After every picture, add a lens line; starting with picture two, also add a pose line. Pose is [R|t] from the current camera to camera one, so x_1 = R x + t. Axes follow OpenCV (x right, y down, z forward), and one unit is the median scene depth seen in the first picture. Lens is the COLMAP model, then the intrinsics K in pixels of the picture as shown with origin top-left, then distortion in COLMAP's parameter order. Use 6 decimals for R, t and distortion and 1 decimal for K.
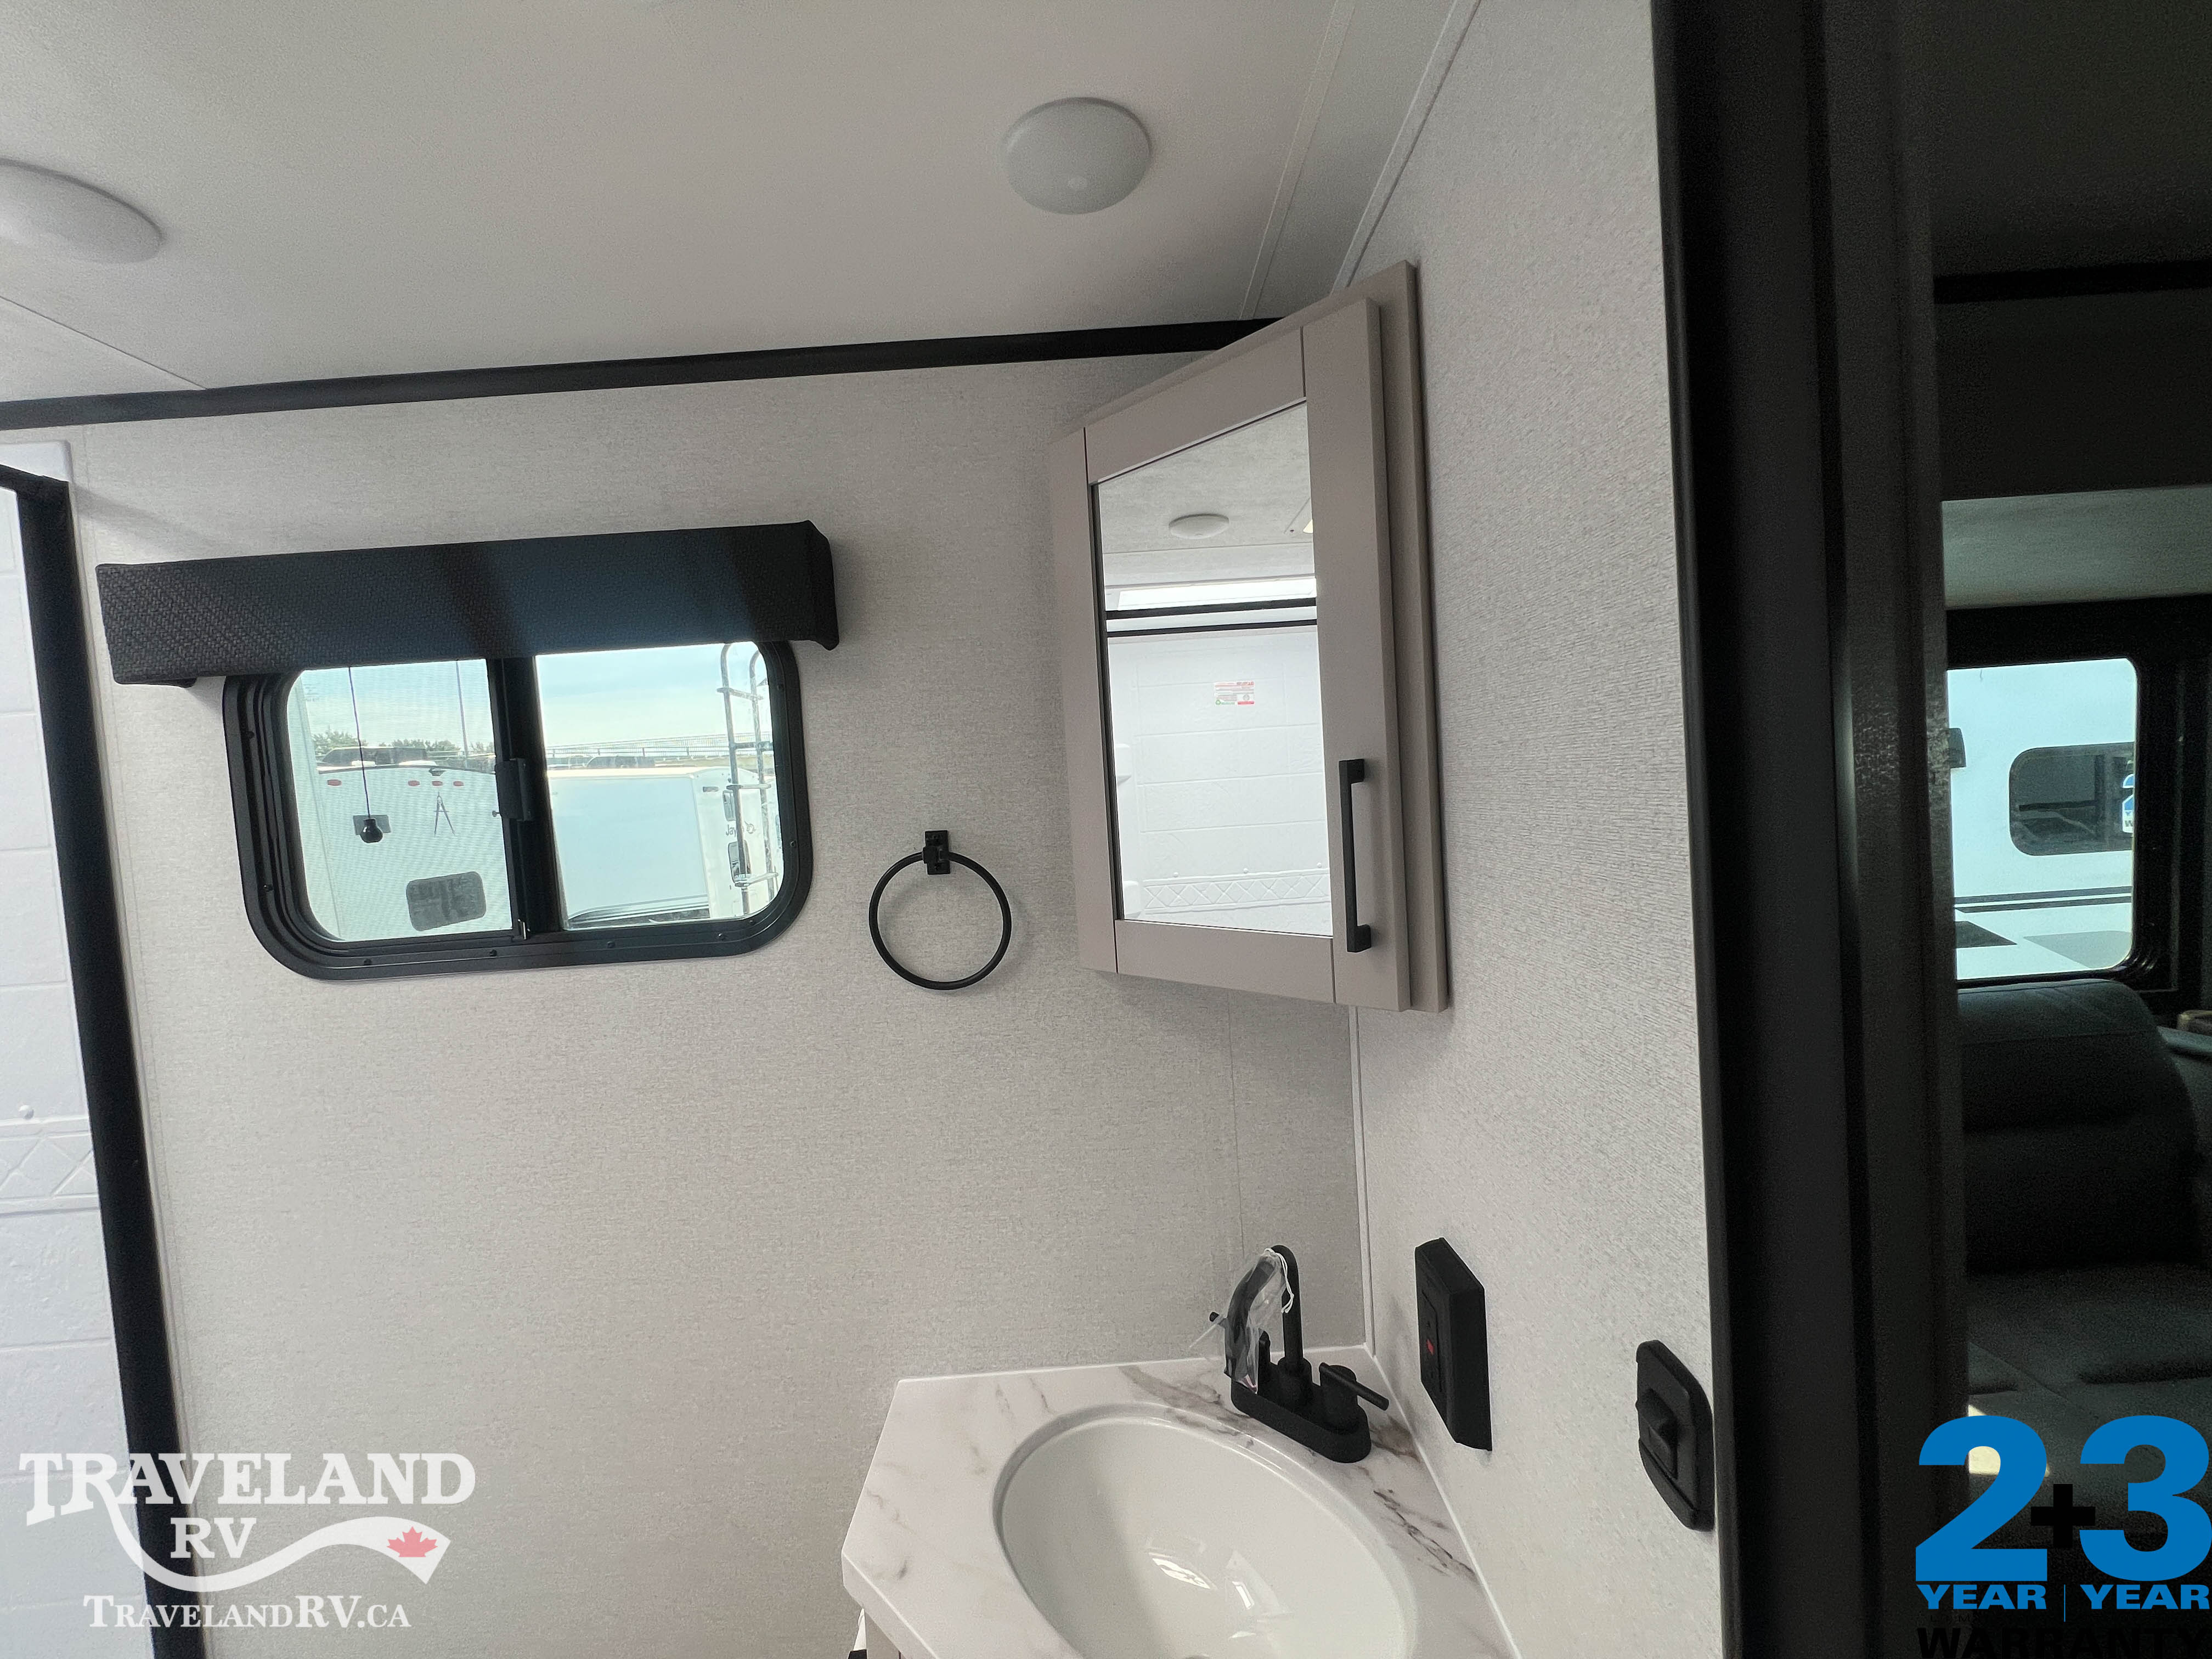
lens RADIAL K [[885.1, 0, 1106.2], [0, 885.1, 832.6], [0, 0, 1]] dist [-0.002160, 0.000659]
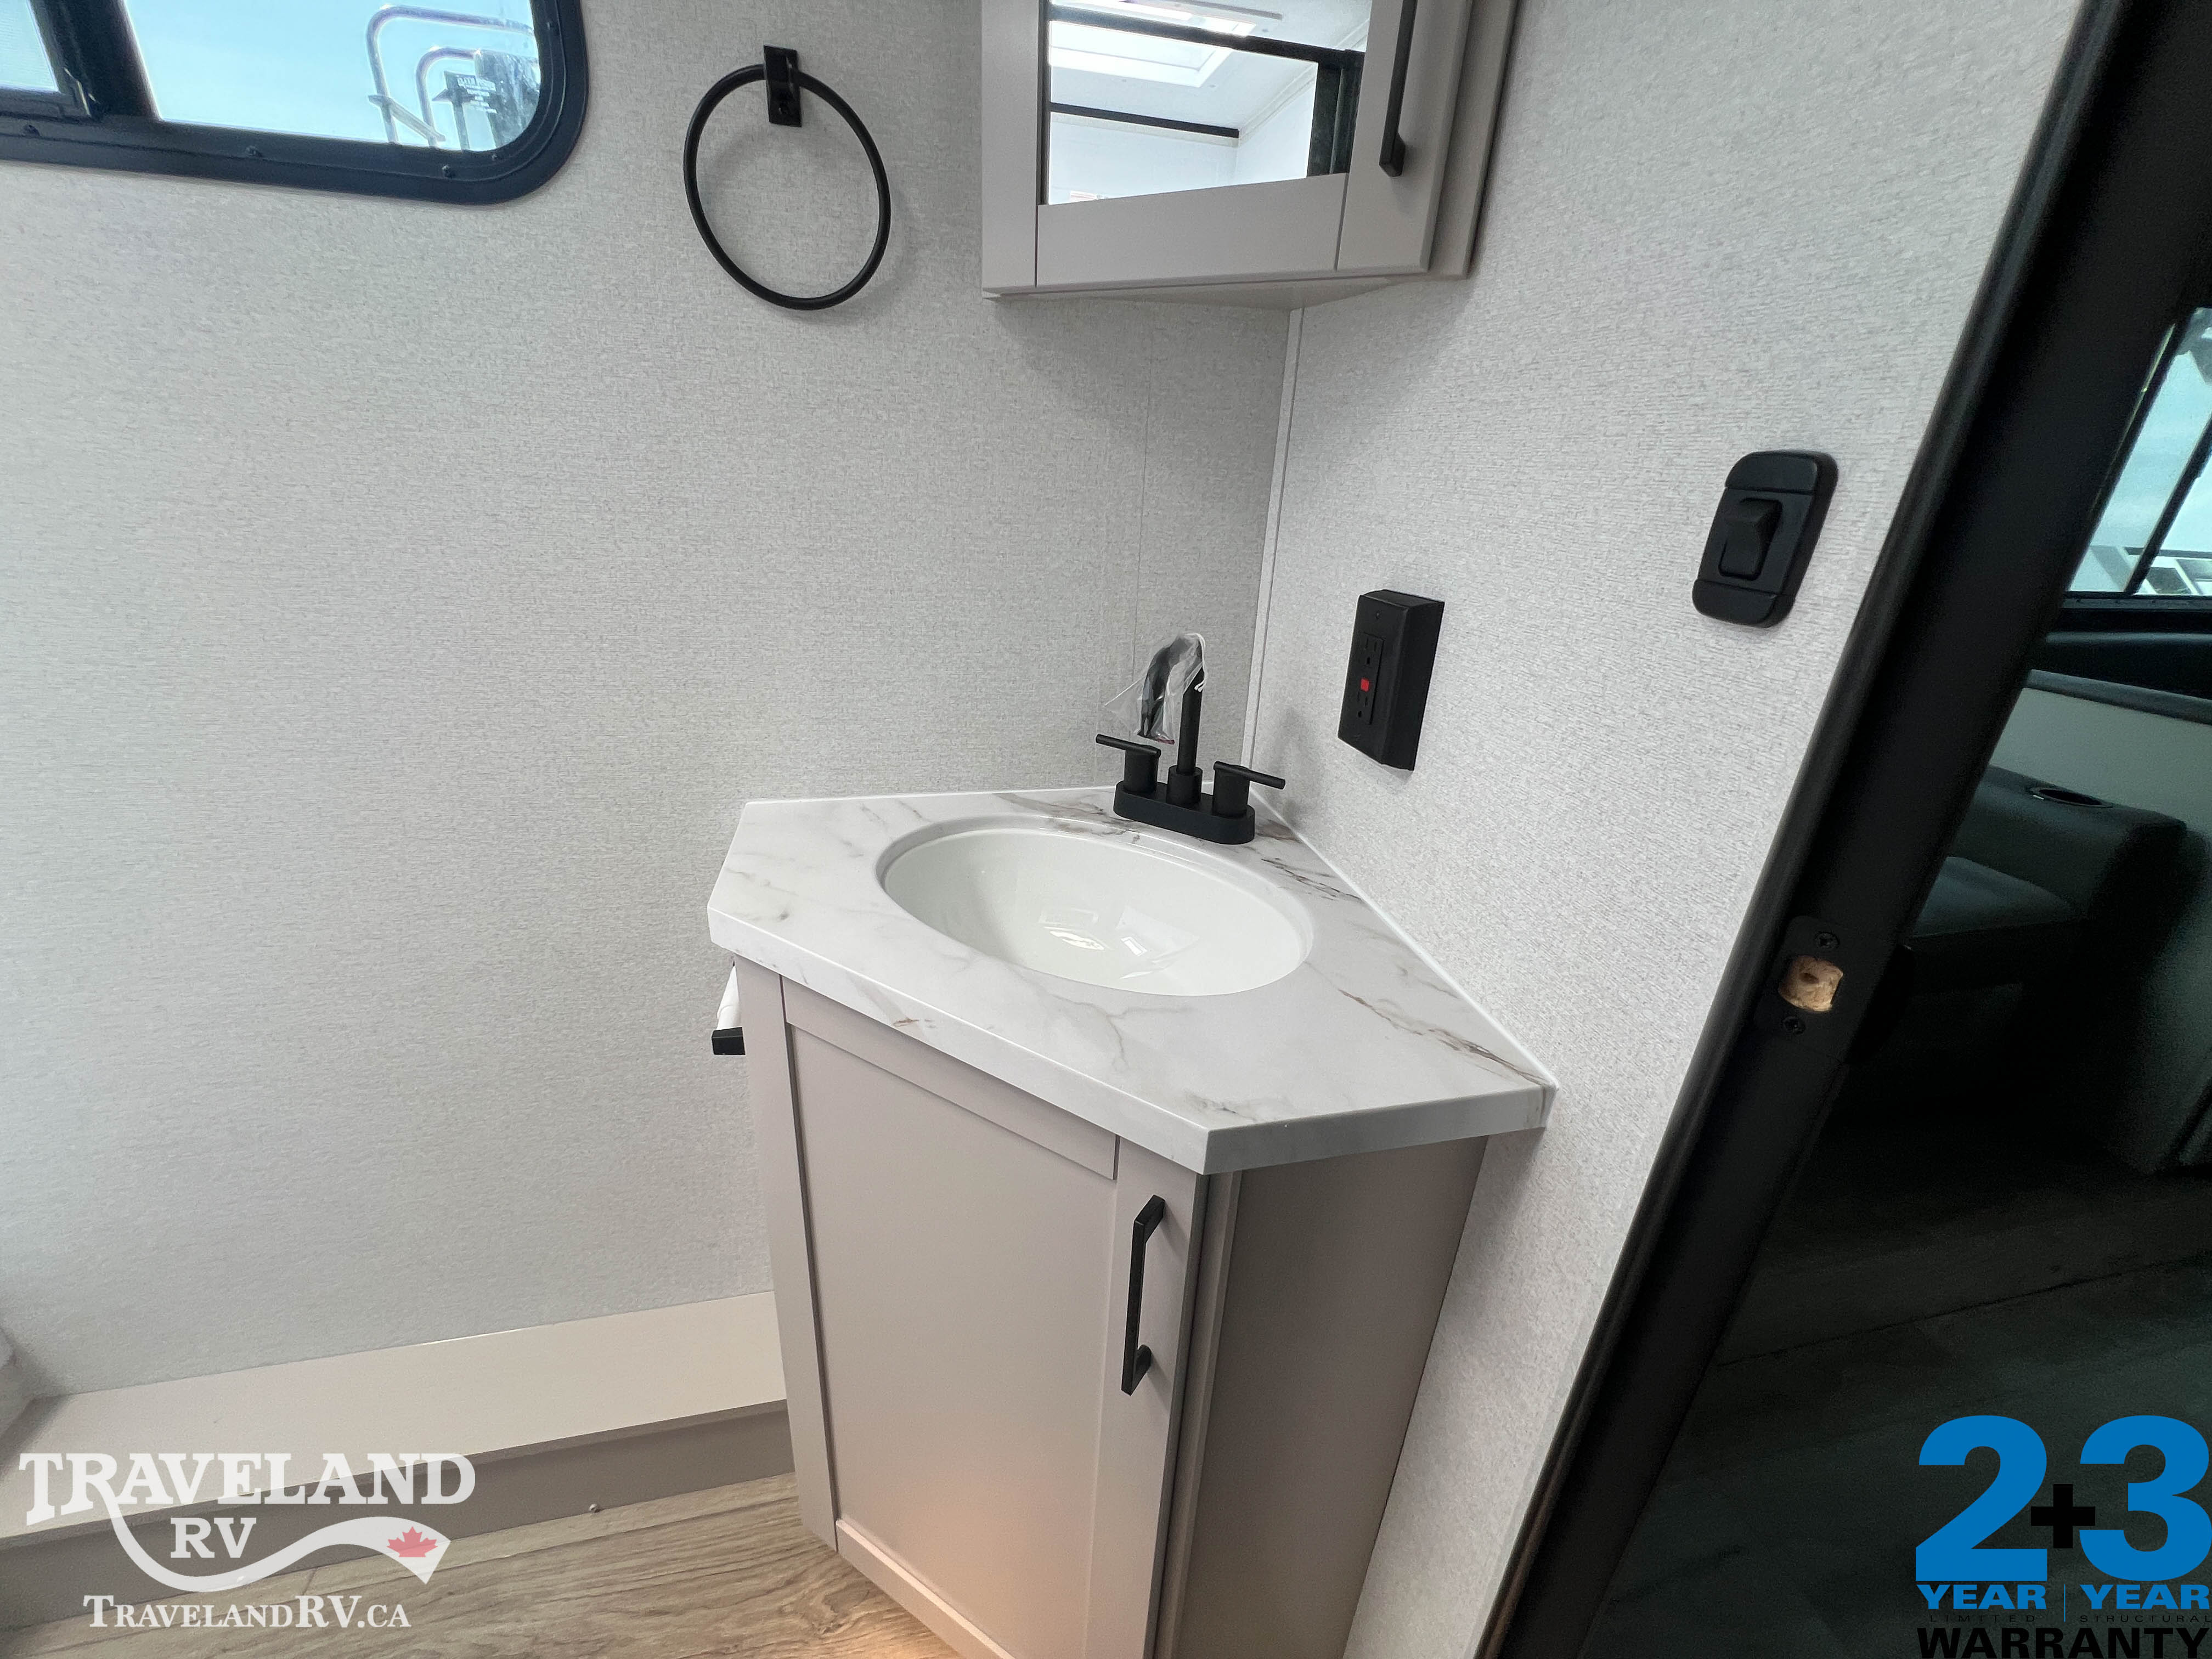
lens RADIAL K [[885.1, 0, 1107.7], [0, 885.1, 823.4], [0, 0, 1]] dist [-0.002160, 0.000659]
pose [[0.969932, 0.017818, 0.242723, -0.099634], [-0.099278, 0.939534, 0.327750, 0.318796], [-0.222206, -0.341993, 0.913053, 0.095439]]
